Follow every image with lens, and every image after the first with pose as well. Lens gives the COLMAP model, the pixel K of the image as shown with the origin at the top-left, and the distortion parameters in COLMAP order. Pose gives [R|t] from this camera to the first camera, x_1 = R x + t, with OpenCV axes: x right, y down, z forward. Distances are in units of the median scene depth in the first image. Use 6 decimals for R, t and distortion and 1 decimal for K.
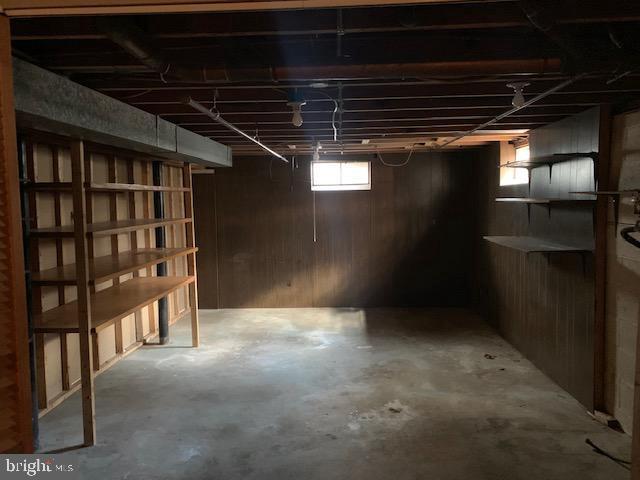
lens RADIAL K [[489.1, 0, 316.3], [0, 489.1, 236.0], [0, 0, 1]] dist [0.071056, -0.124521]
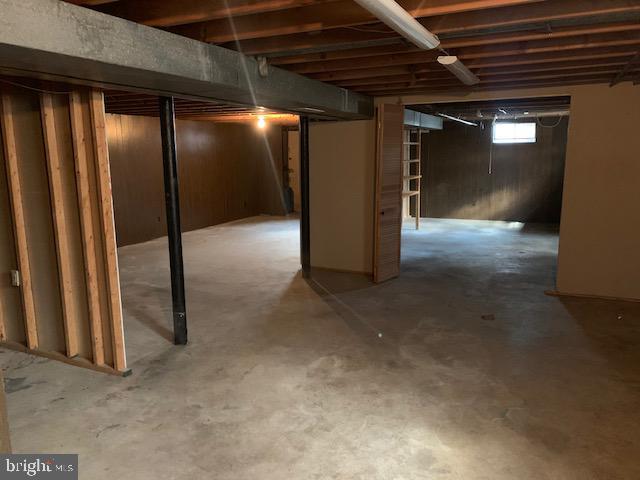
lens RADIAL K [[489.1, 0, 316.3], [0, 489.1, 236.0], [0, 0, 1]] dist [0.071056, -0.124521]
pose [[0.928457, 0.063139, -0.366034, 0.061435], [-0.027524, 0.994432, 0.101717, 0.055666], [0.370418, -0.084365, 0.925026, -0.663222]]
